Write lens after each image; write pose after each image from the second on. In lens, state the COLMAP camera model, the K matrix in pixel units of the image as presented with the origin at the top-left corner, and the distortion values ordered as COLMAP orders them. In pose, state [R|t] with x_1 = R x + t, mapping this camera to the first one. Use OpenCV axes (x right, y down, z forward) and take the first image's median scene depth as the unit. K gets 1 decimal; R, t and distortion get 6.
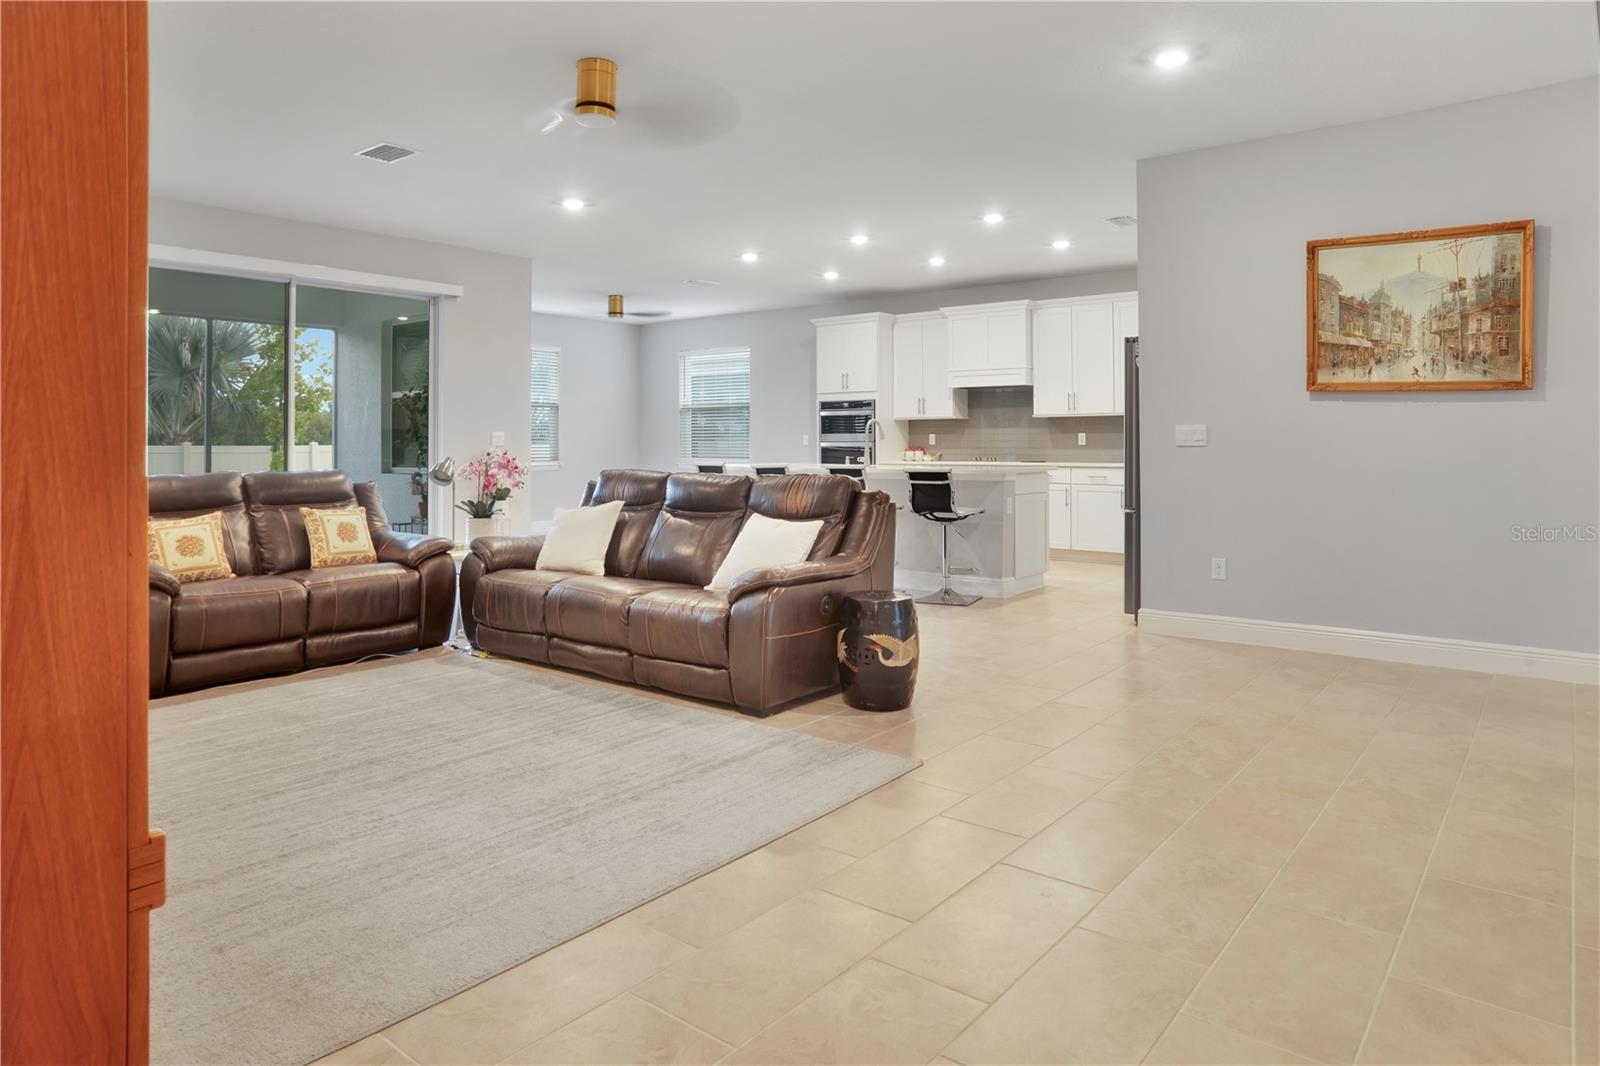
lens RADIAL K [[982.1, 0, 799.6], [0, 982.1, 530.9], [0, 0, 1]] dist [-0.047813, 0.025479]
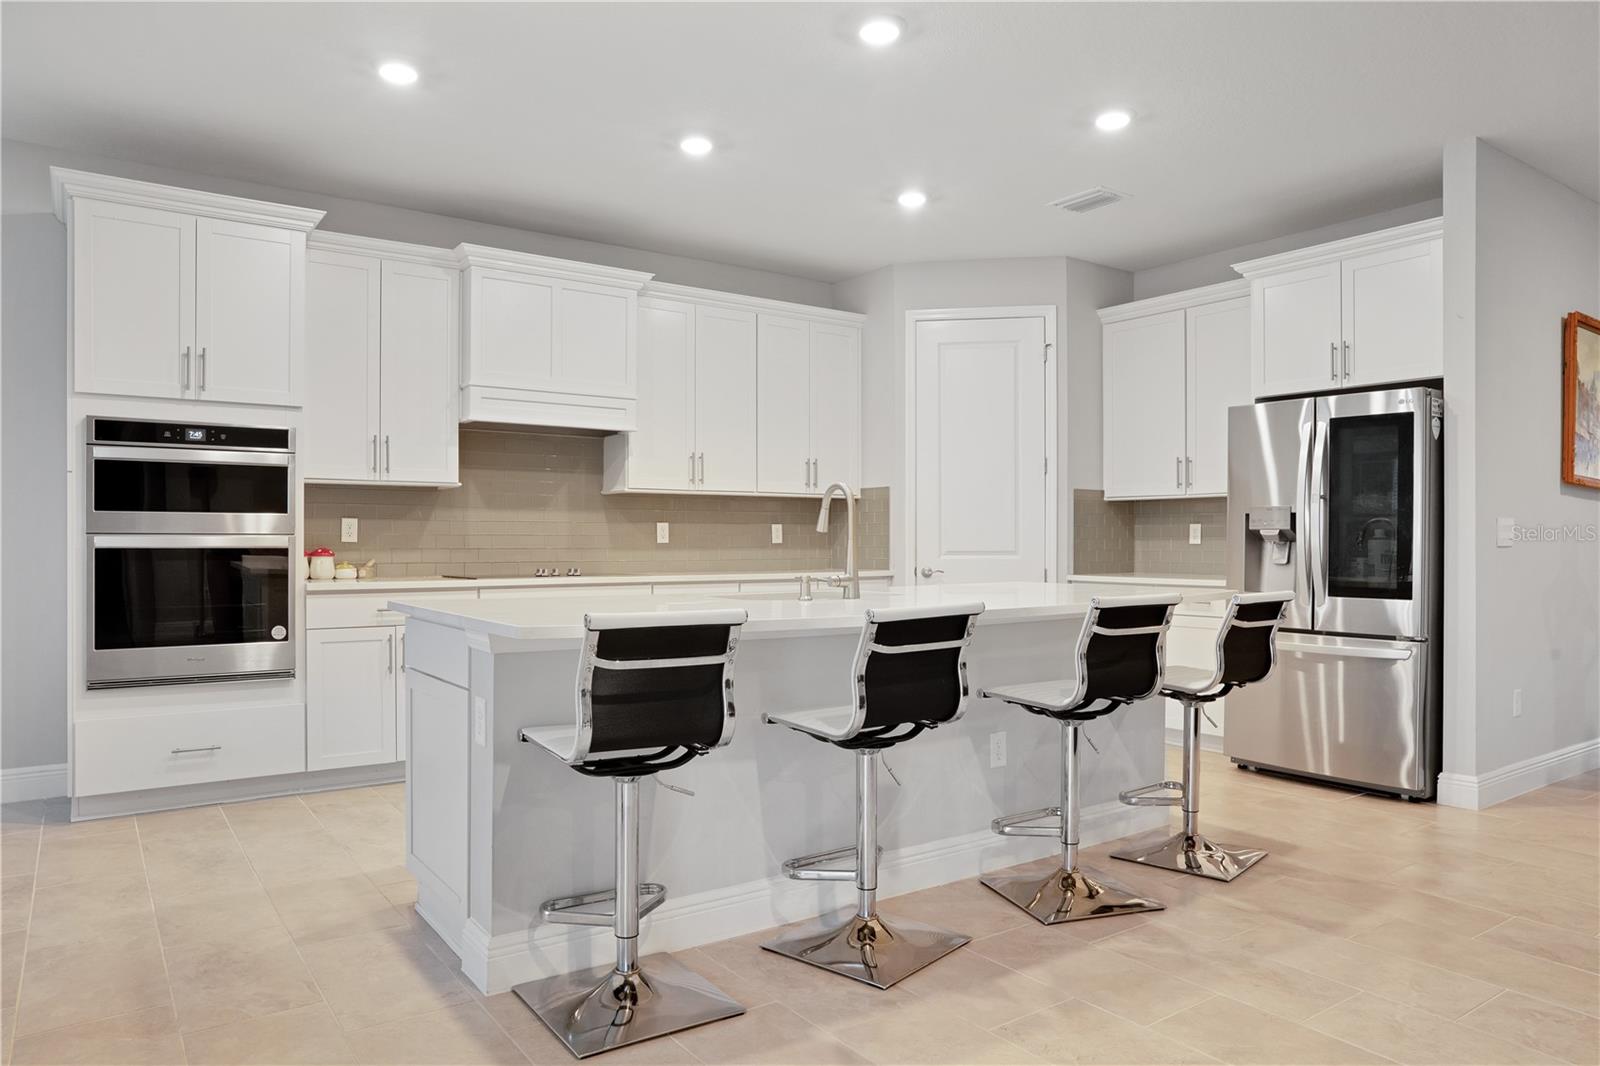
lens RADIAL K [[1073.6, 0, 807.6], [0, 1073.6, 535.2], [0, 0, 1]] dist [-0.046686, 0.019019]
pose [[0.280607, 0.002292, 0.959820, -0.550585], [0.075502, 0.996846, -0.024454, -0.131897], [-0.956848, 0.079330, 0.279549, 1.384461]]
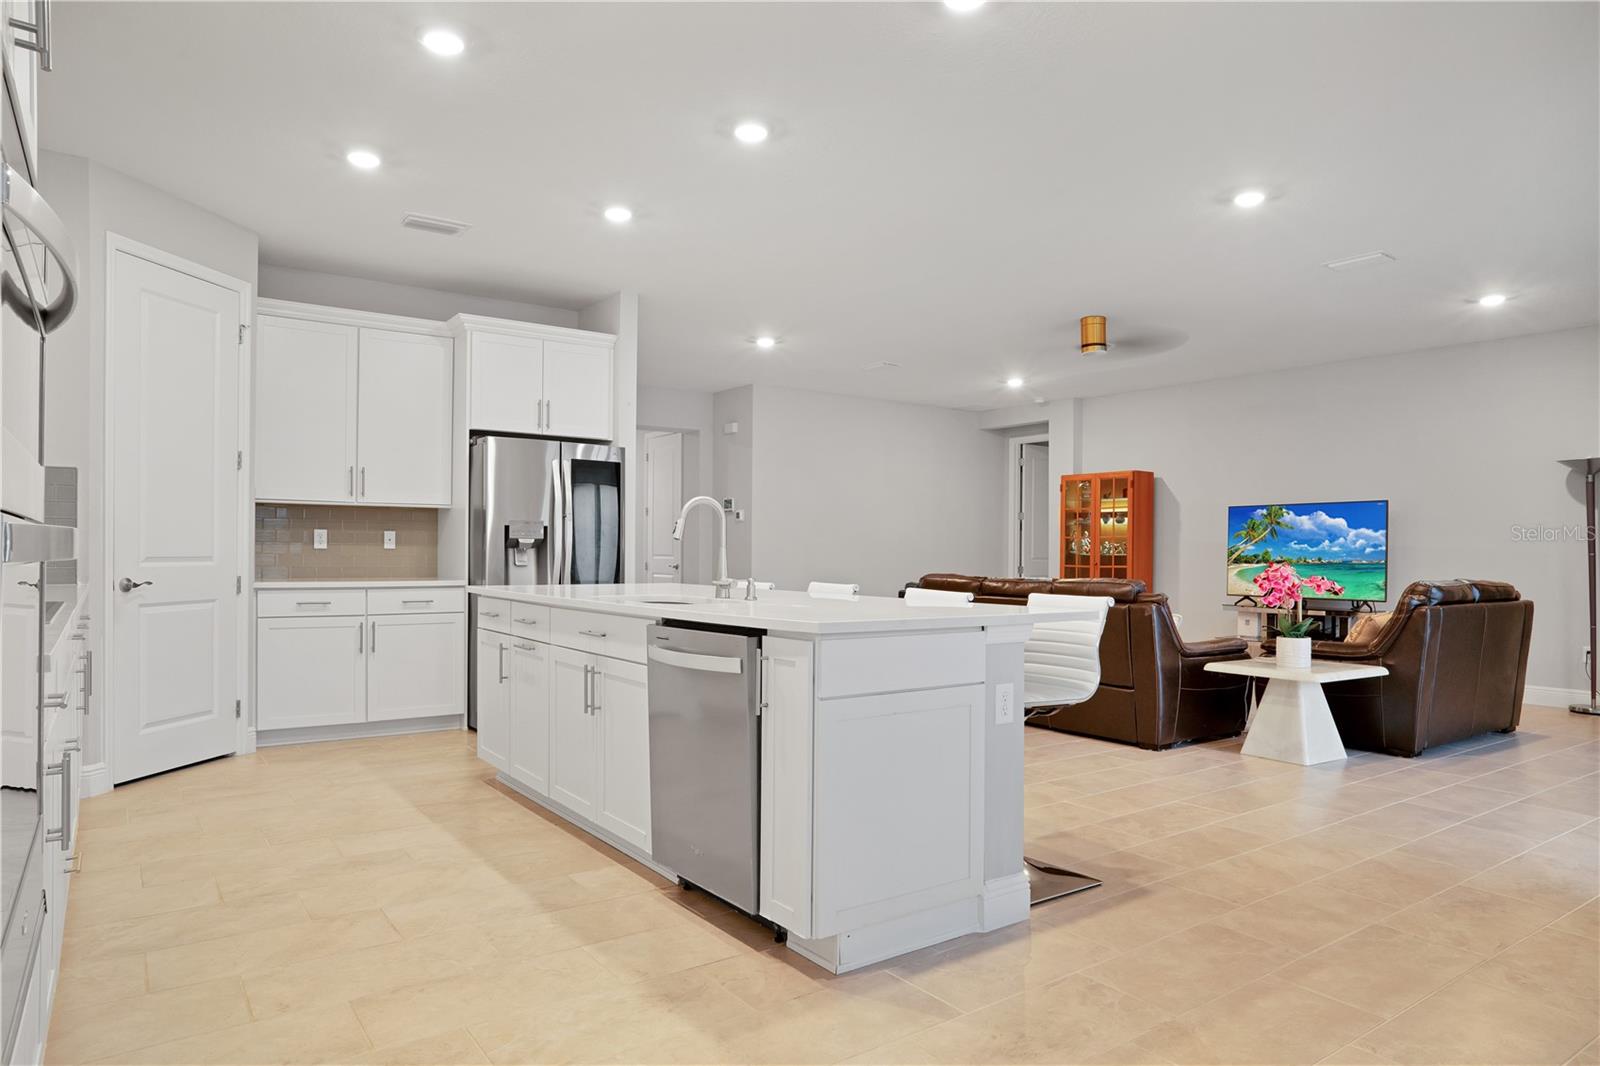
lens RADIAL K [[982.1, 0, 826.9], [0, 982.1, 554.4], [0, 0, 1]] dist [-0.047813, 0.025479]
pose [[-0.967893, -0.012160, 0.251067, -0.141495], [0.008399, 0.996707, 0.080653, -0.197709], [-0.251220, 0.080173, -0.964604, 2.241987]]
